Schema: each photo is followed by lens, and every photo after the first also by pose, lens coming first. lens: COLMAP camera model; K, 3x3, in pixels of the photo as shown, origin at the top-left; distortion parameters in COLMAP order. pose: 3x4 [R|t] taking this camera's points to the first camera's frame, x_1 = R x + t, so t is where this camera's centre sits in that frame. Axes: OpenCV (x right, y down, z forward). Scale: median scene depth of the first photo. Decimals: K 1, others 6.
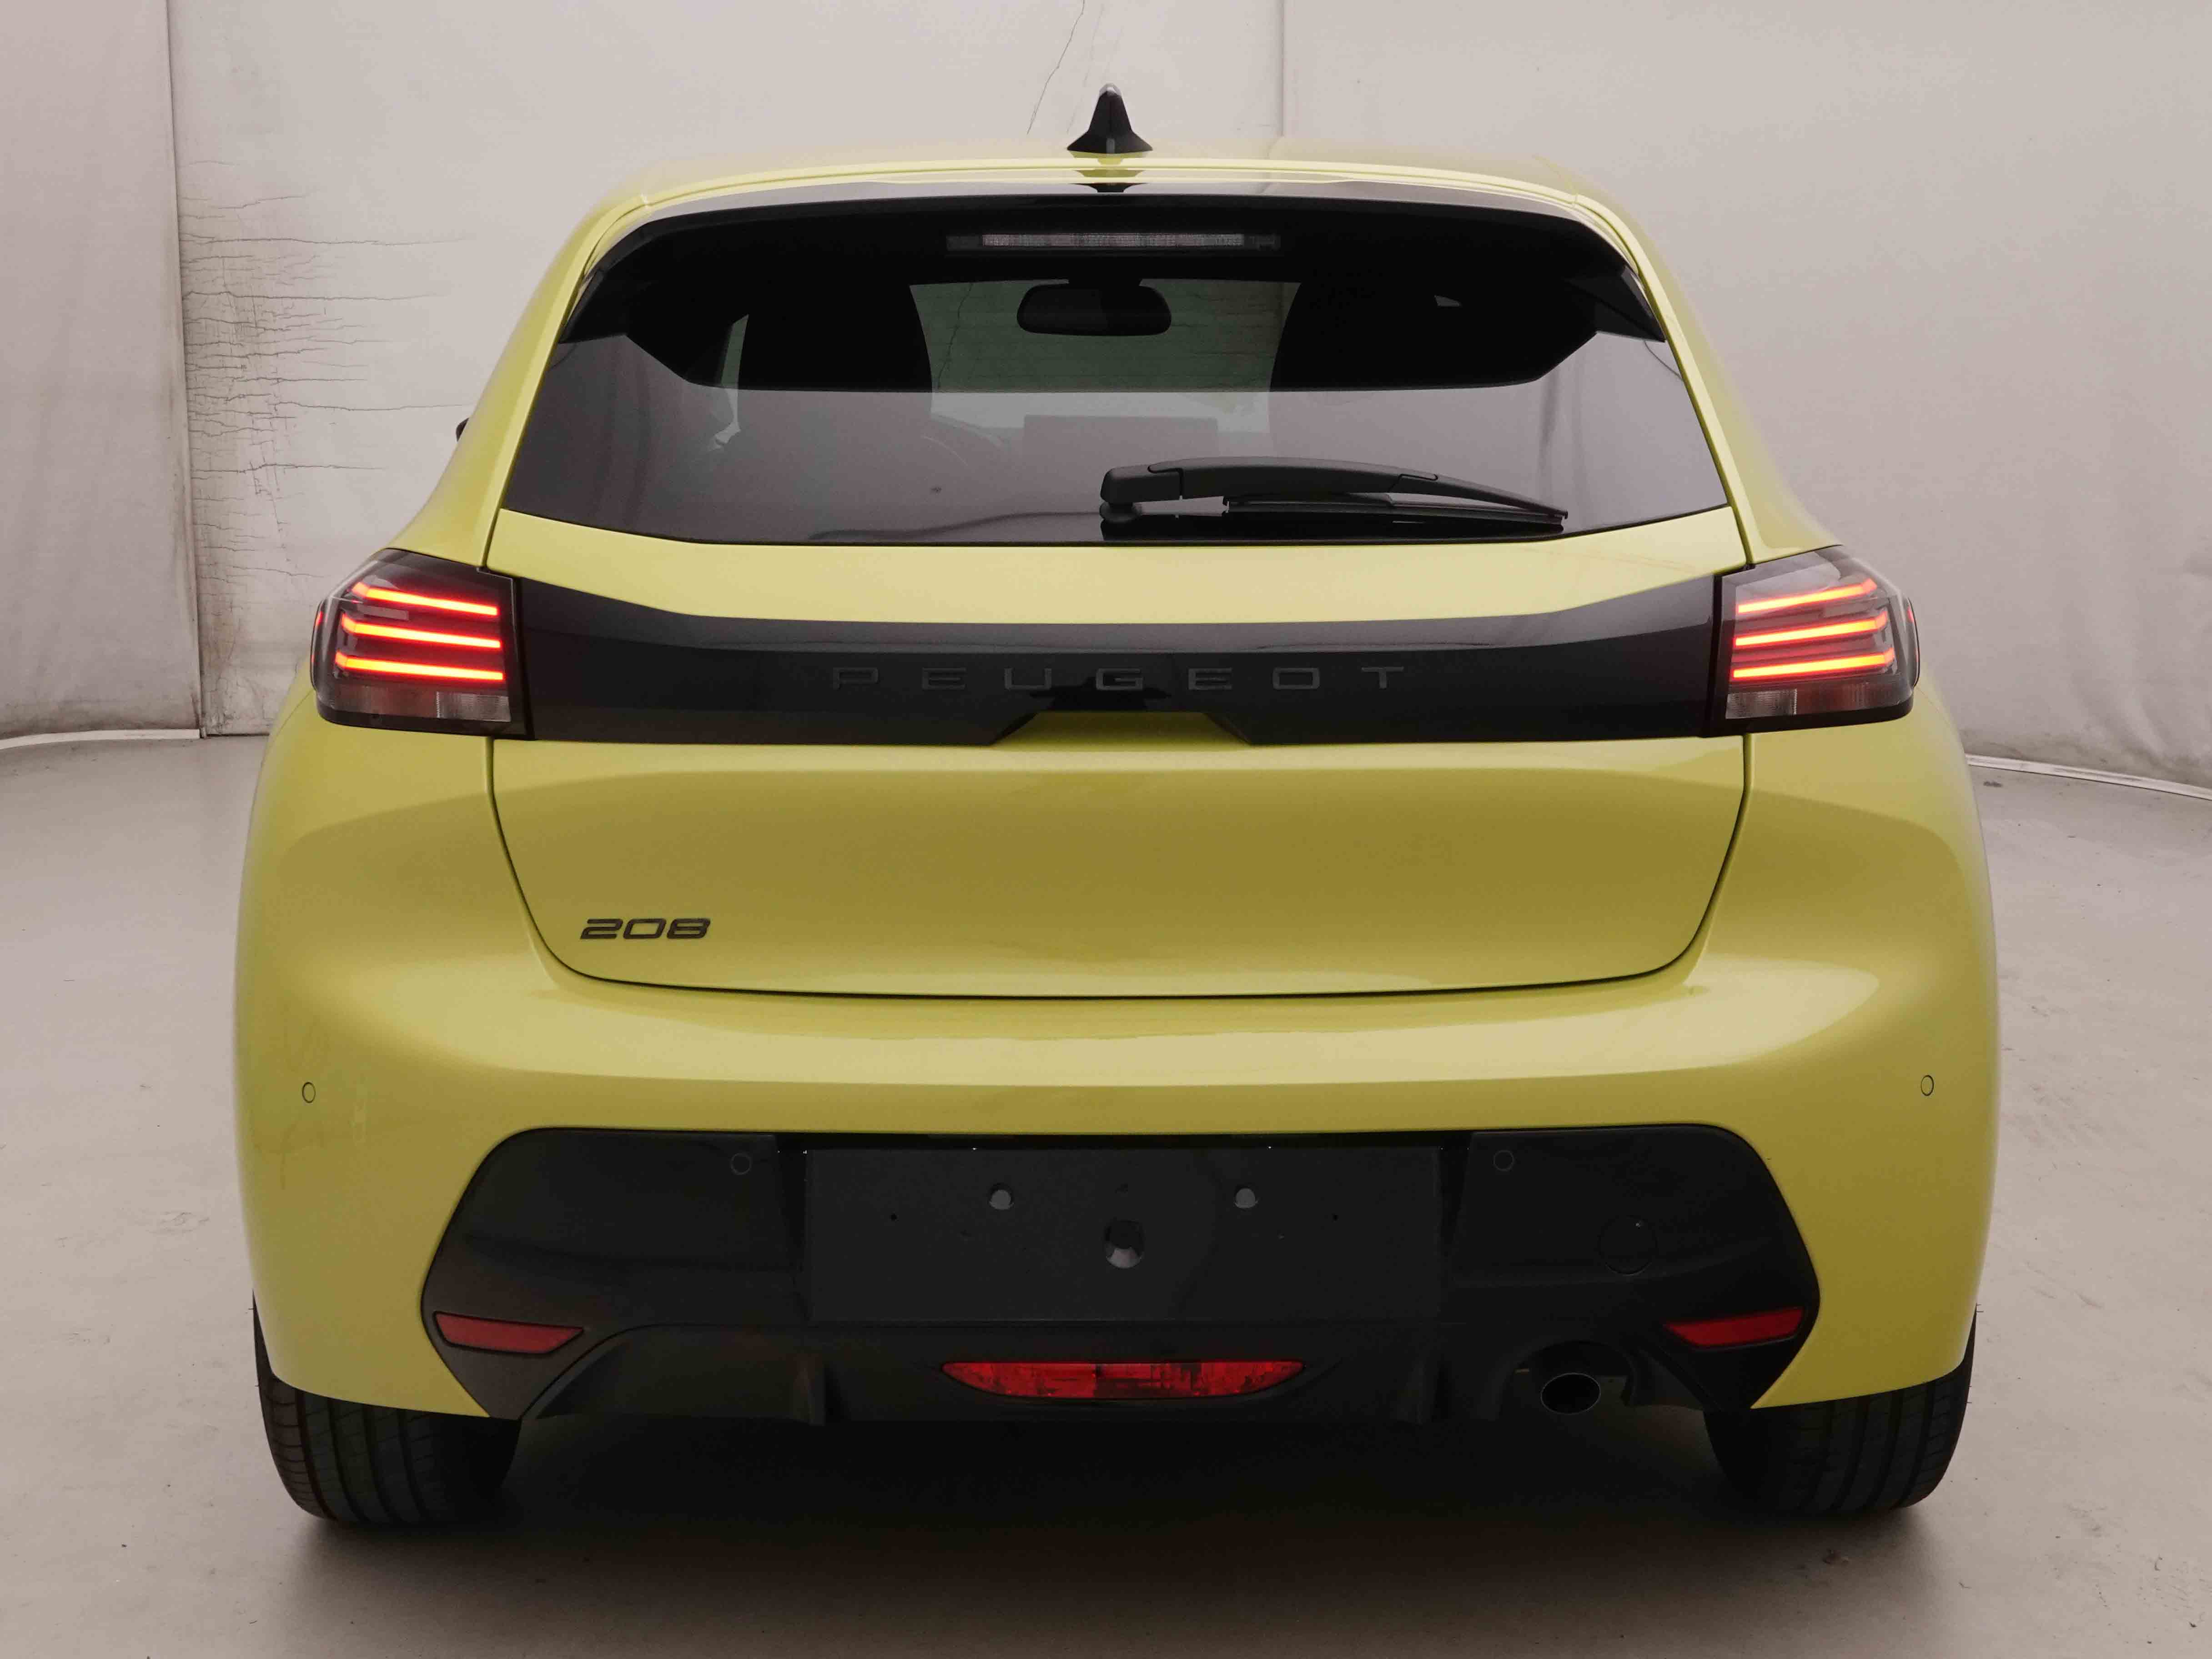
lens RADIAL K [[3093.4, 0, 1106.1], [0, 3093.4, 823.3], [0, 0, 1]] dist [-0.044696, 0.000000]
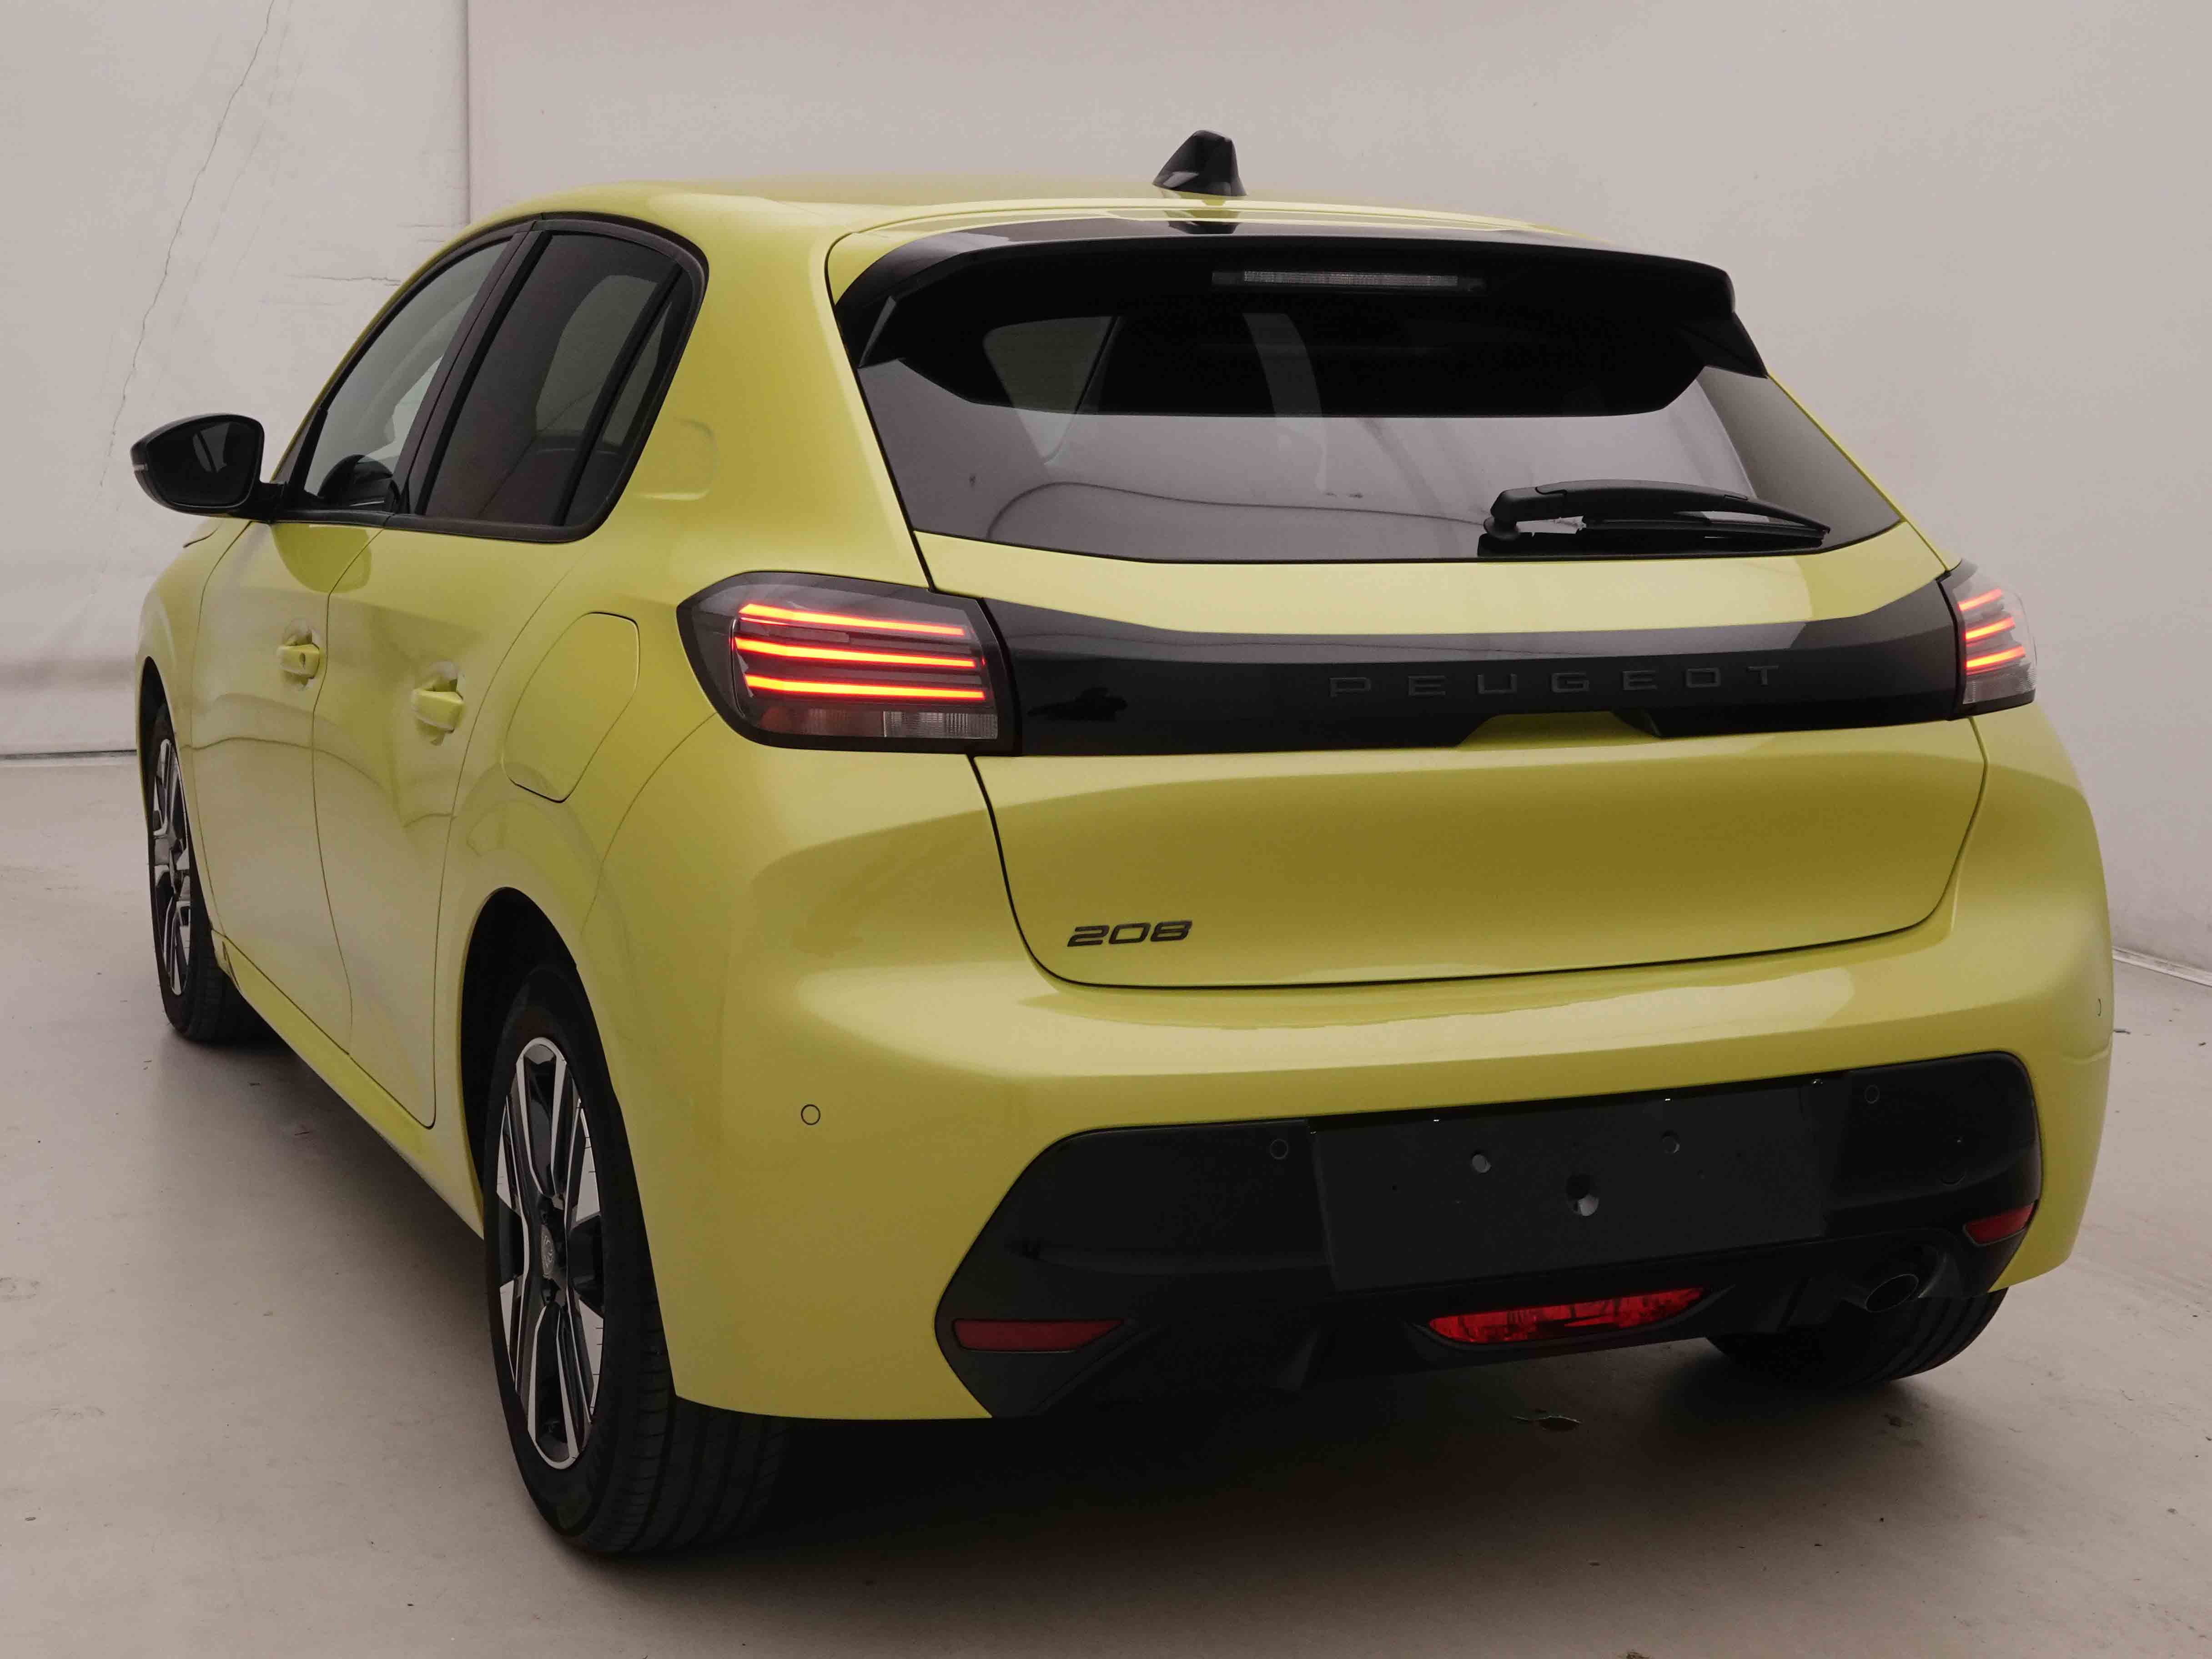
lens RADIAL K [[2960.3, 0, 1106.3], [0, 2960.3, 841.4], [0, 0, 1]] dist [-0.019322, 0.000000]
pose [[0.942407, -0.042638, 0.331738, -0.479969], [0.041371, 0.999085, 0.010885, -0.007947], [-0.331899, 0.003466, 0.943309, 0.059539]]
